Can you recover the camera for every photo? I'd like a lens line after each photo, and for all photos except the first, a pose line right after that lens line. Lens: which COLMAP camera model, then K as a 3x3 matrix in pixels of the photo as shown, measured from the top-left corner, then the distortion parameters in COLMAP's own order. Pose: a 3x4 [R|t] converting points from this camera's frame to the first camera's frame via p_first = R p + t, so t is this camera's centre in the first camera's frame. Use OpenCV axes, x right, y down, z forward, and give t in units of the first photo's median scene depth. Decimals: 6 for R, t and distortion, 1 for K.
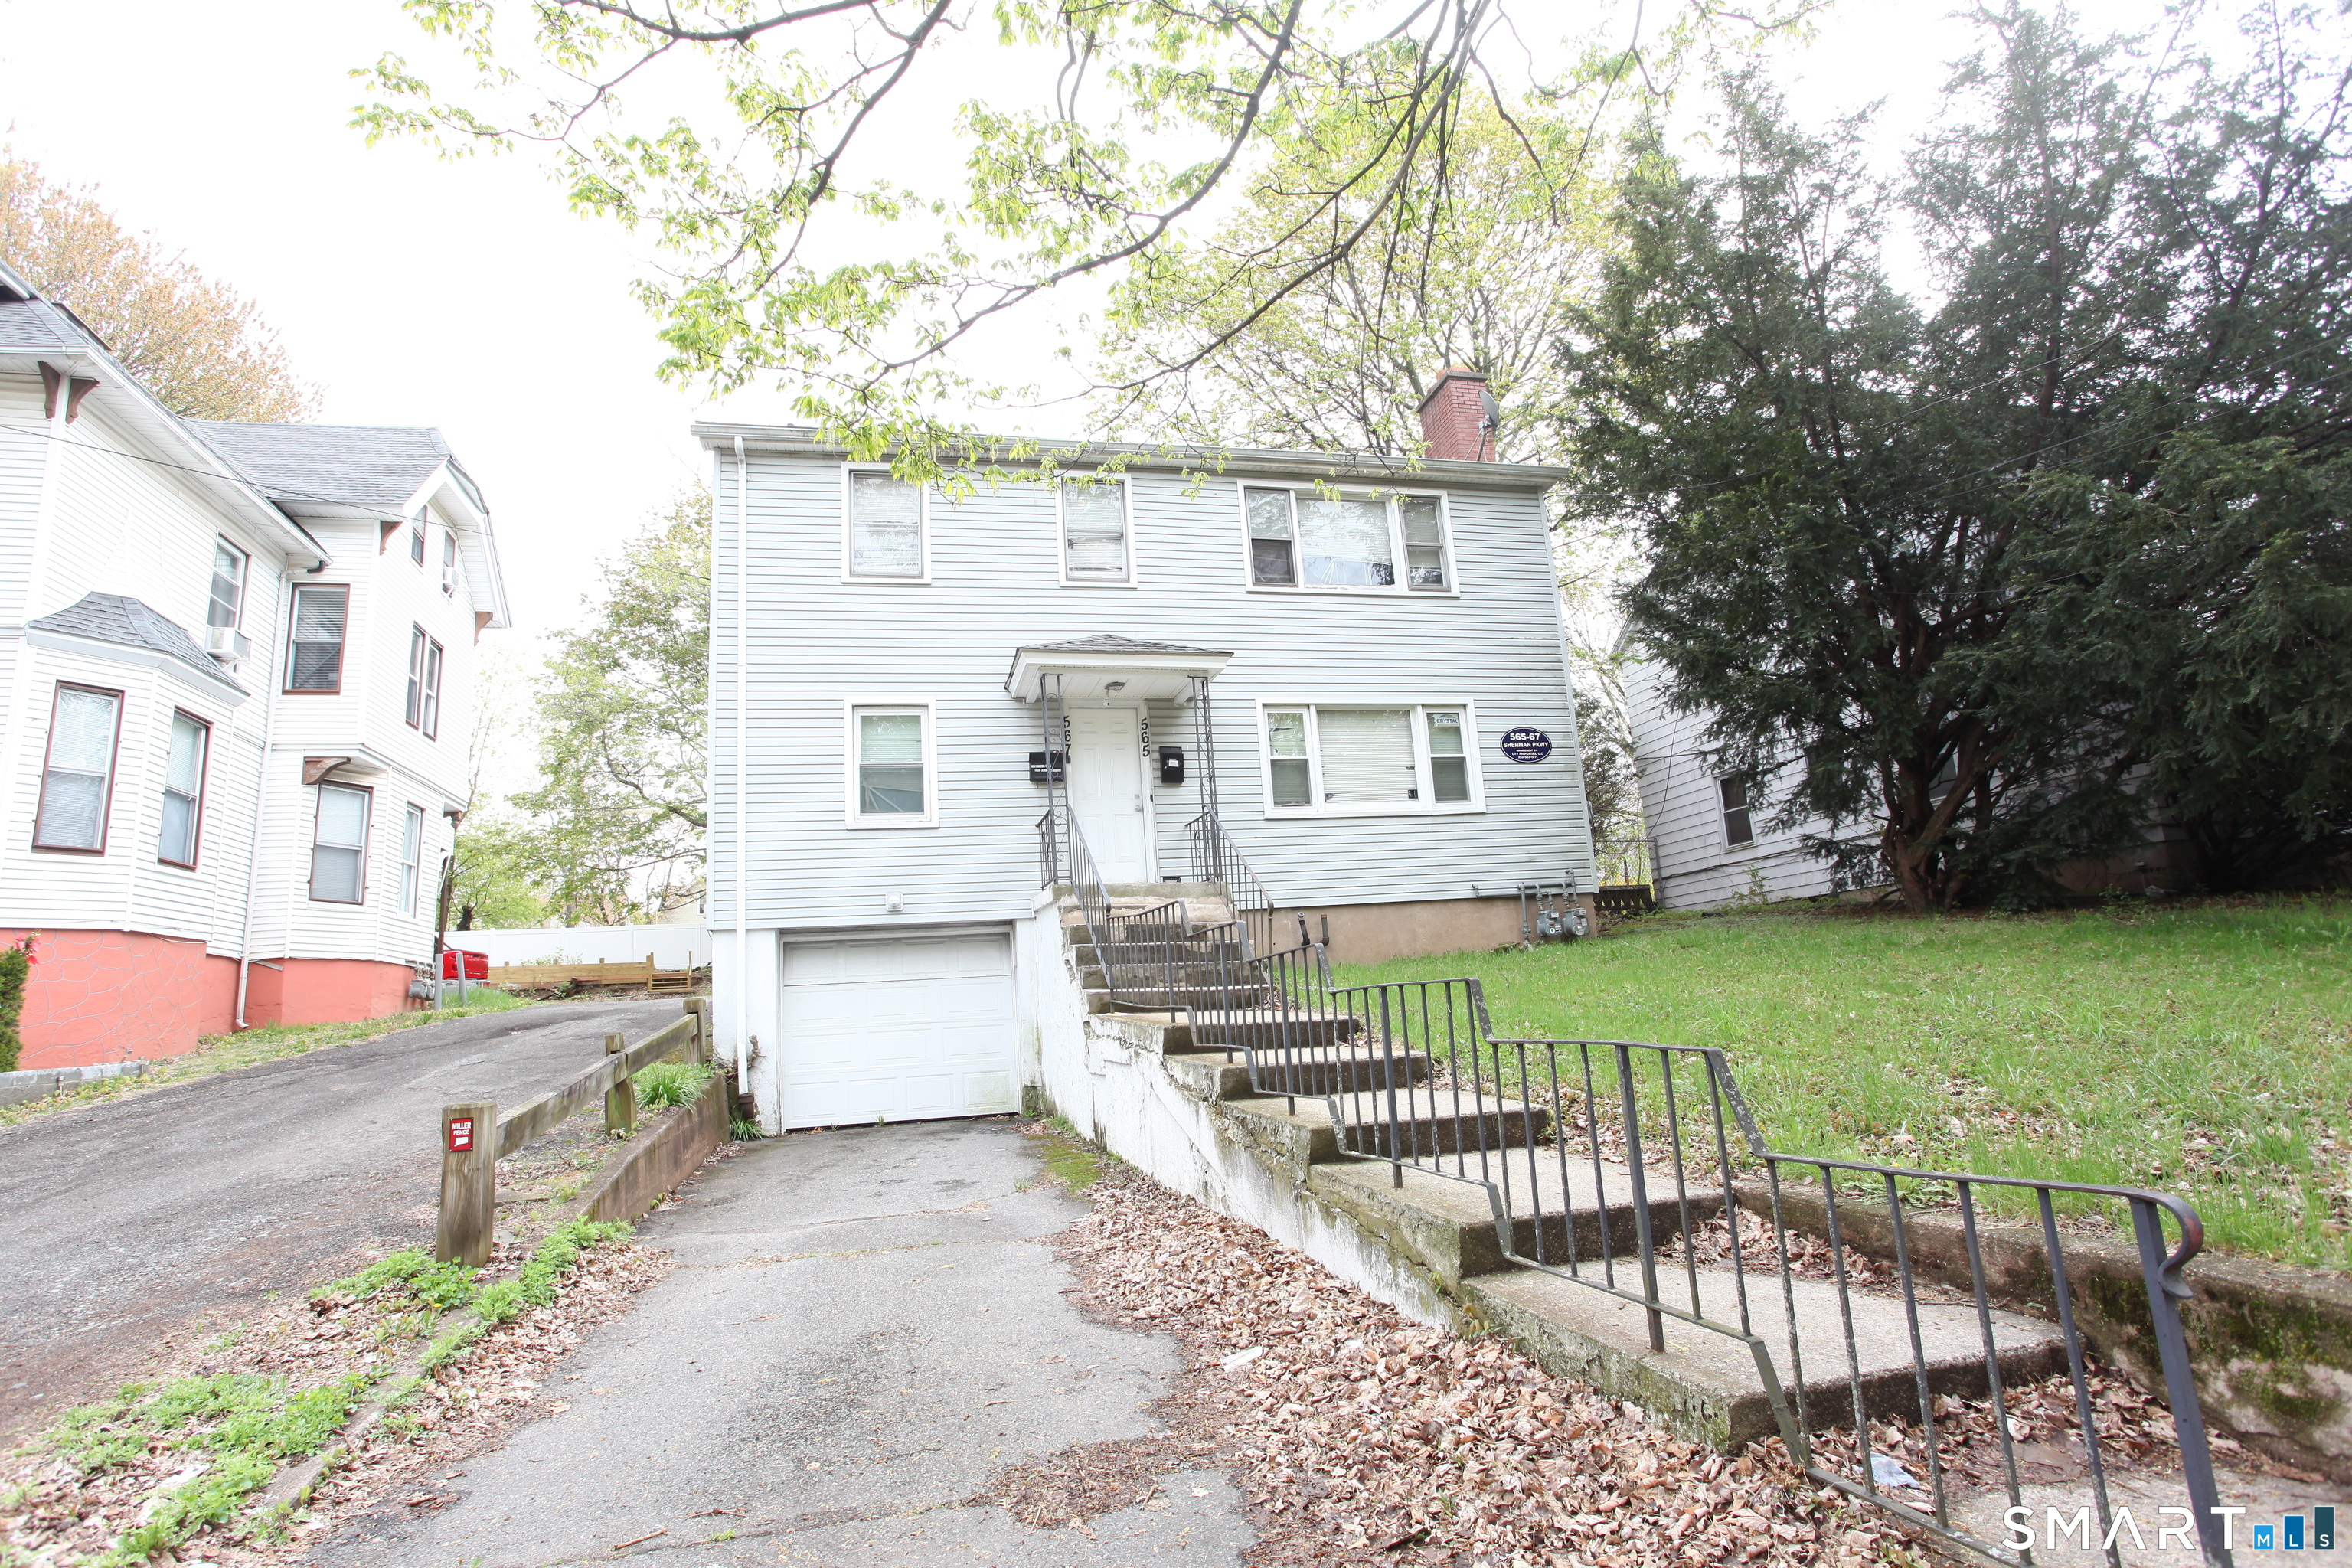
lens RADIAL K [[1124.7, 0, 1163.5], [0, 1124.7, 812.7], [0, 0, 1]] dist [-0.060562, 0.022113]
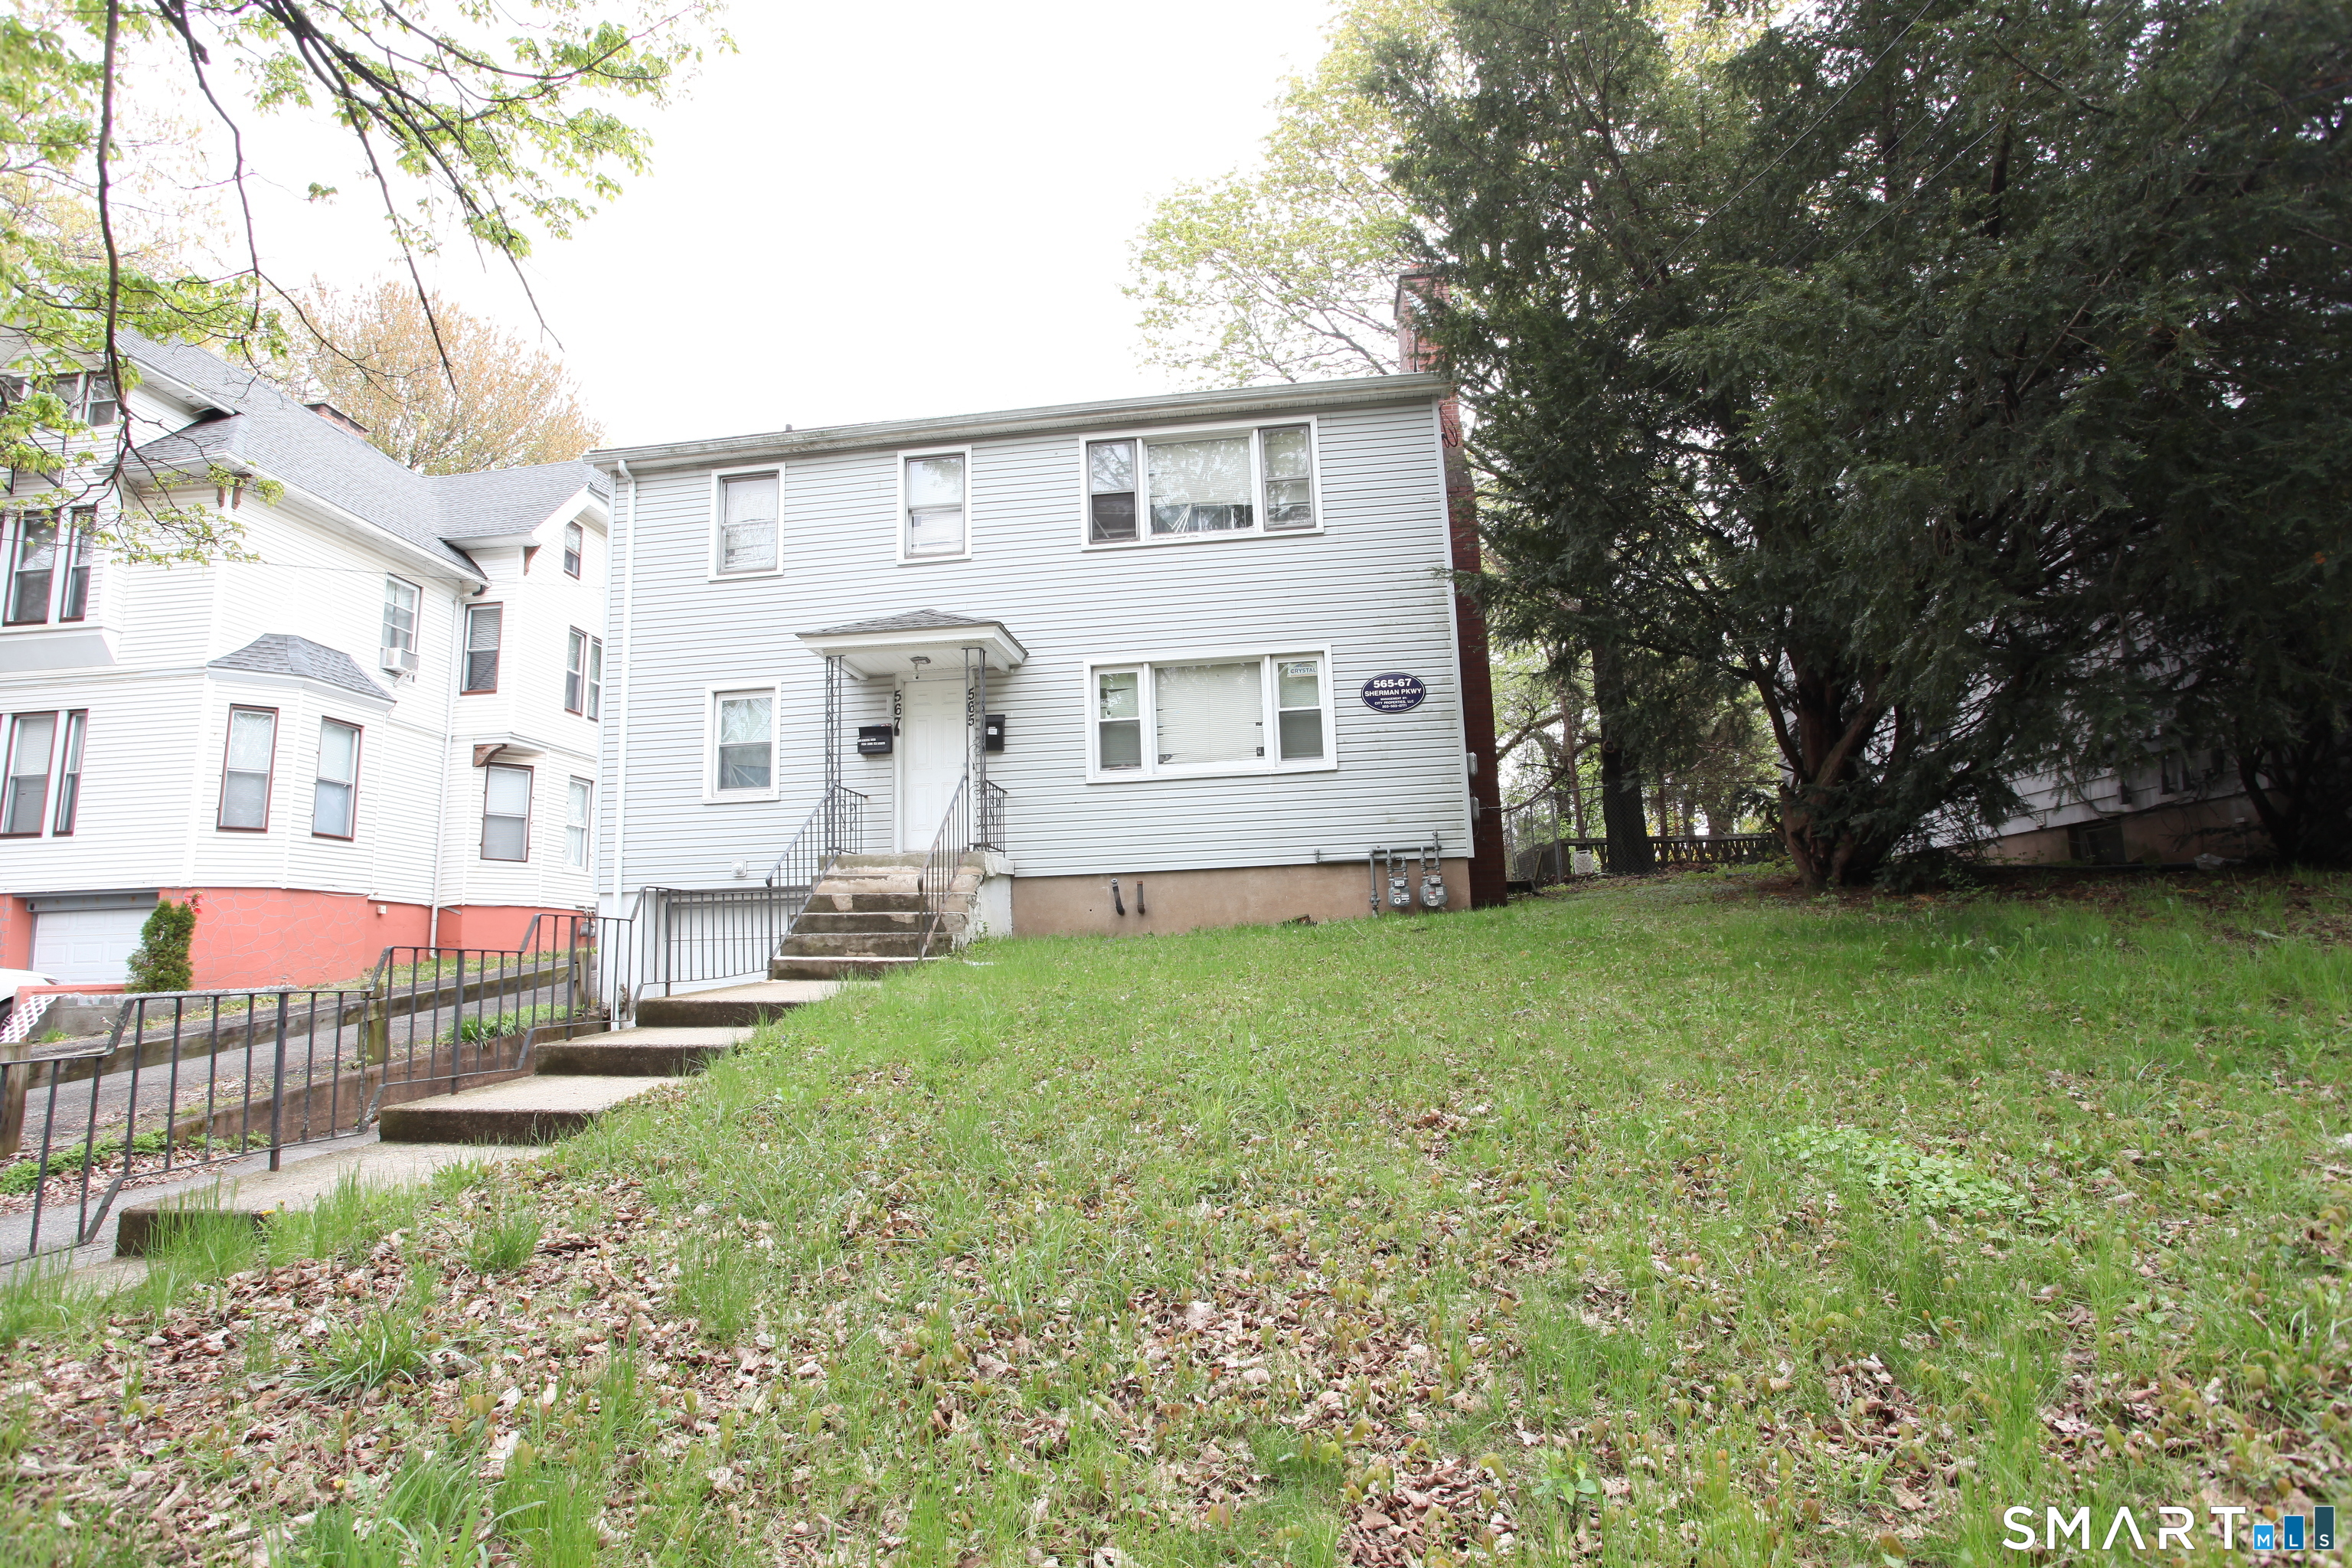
lens RADIAL K [[1124.7, 0, 1163.5], [0, 1124.7, 812.7], [0, 0, 1]] dist [-0.060562, 0.022113]
pose [[0.941737, -0.012405, -0.336123, 0.465786], [0.032082, 0.998076, 0.053052, -0.018477], [0.334818, -0.060744, 0.940323, 0.089021]]
